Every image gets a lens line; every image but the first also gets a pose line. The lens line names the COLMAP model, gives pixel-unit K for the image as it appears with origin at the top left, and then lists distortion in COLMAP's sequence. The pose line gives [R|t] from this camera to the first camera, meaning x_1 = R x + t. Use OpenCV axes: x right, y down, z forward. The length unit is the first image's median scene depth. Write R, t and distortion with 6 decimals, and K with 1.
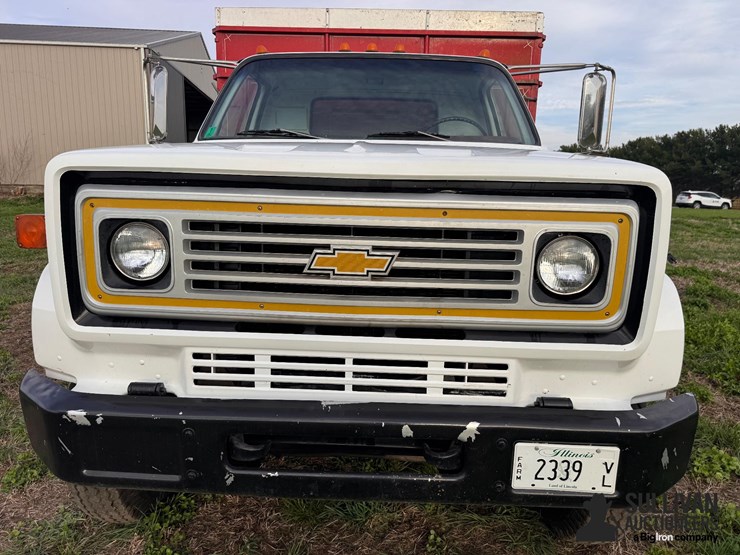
lens RADIAL K [[521.4, 0, 367.4], [0, 521.4, 274.3], [0, 0, 1]] dist [0.113971, -0.180216]
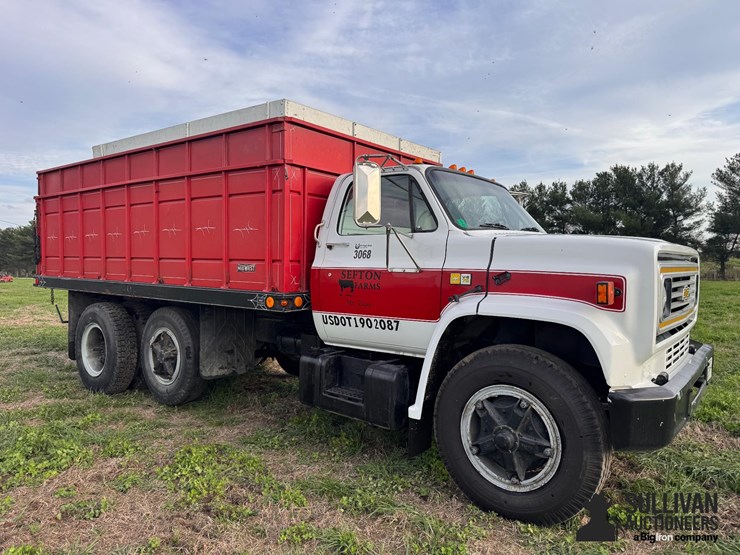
lens RADIAL K [[521.4, 0, 367.4], [0, 521.4, 274.3], [0, 0, 1]] dist [0.113971, -0.180216]
pose [[0.585156, -0.041054, 0.809881, -2.422593], [0.156328, 0.985695, -0.062984, -0.158813], [-0.795709, 0.163463, 0.583203, 0.723905]]
